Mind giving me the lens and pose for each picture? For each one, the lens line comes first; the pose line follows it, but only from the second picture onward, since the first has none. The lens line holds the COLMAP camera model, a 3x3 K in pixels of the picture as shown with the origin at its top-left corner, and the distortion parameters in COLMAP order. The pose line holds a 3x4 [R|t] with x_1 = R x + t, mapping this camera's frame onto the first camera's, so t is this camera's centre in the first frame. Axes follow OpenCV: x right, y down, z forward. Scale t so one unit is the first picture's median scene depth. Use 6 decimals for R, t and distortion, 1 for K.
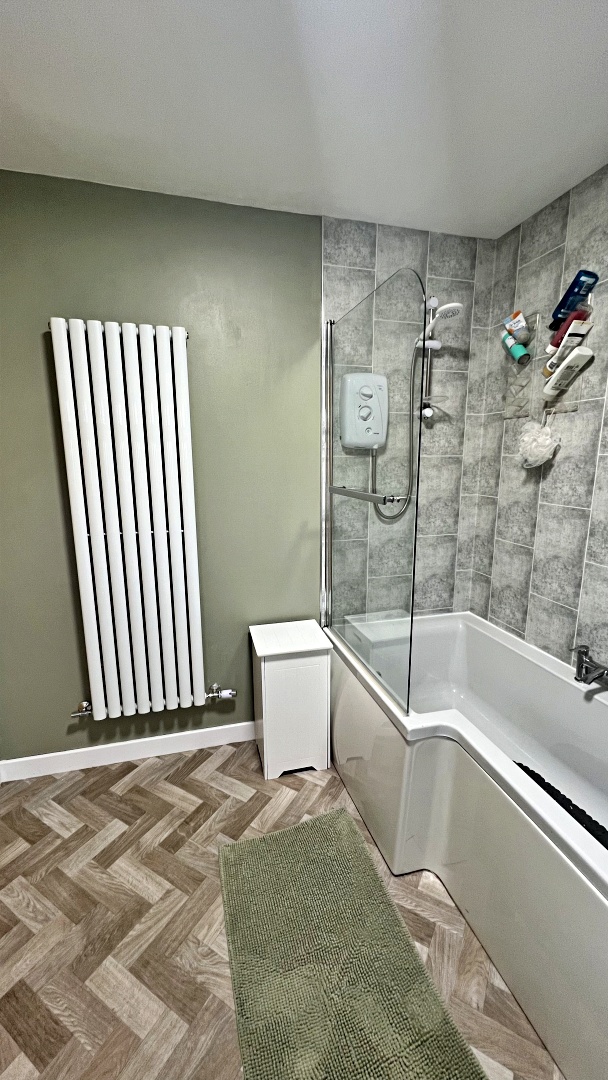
lens RADIAL K [[430.8, 0, 304.0], [0, 430.8, 536.6], [0, 0, 1]] dist [-0.003051, 0.000150]
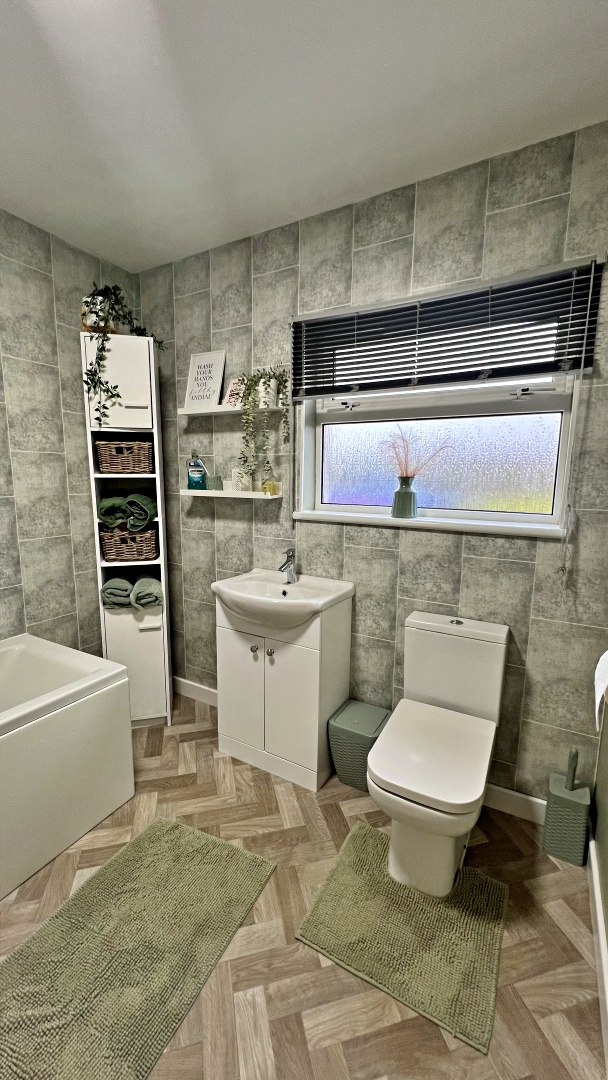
lens RADIAL K [[430.8, 0, 311.7], [0, 430.8, 543.6], [0, 0, 1]] dist [-0.003051, 0.000150]
pose [[-0.711767, -0.160489, 0.683836, -0.581390], [0.086752, 0.946010, 0.312314, -0.112372], [-0.697038, 0.281619, -0.659415, 0.718565]]
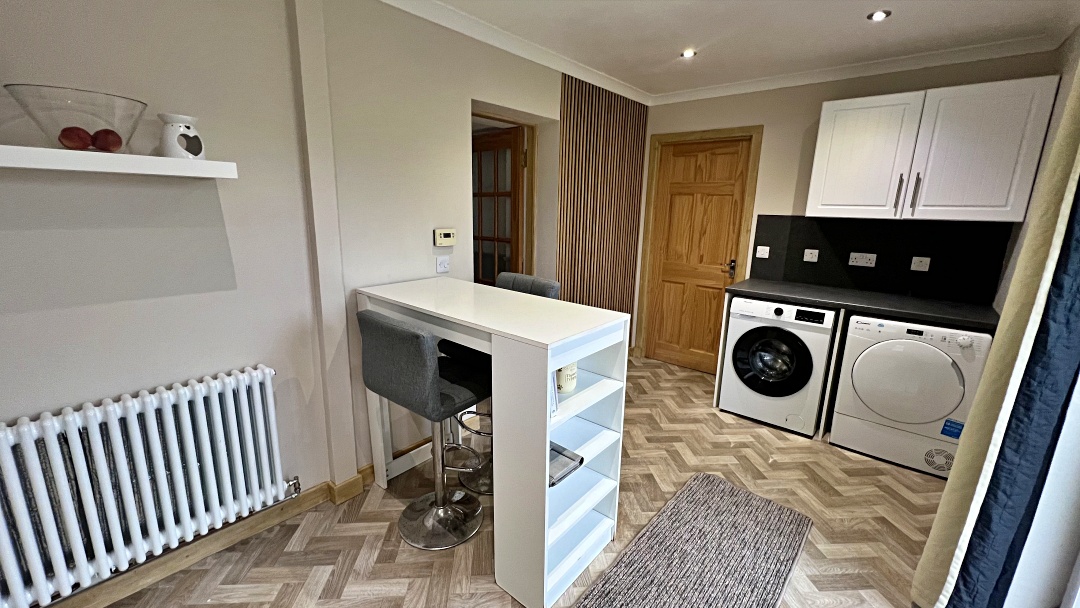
lens RADIAL K [[430.8, 0, 538.8], [0, 430.8, 305.1], [0, 0, 1]] dist [-0.003051, 0.000150]
pose [[0.833269, -0.114704, 0.540838, -1.030230], [0.089928, 0.993334, 0.072121, 0.036351], [-0.545505, -0.011460, 0.838029, -0.293349]]
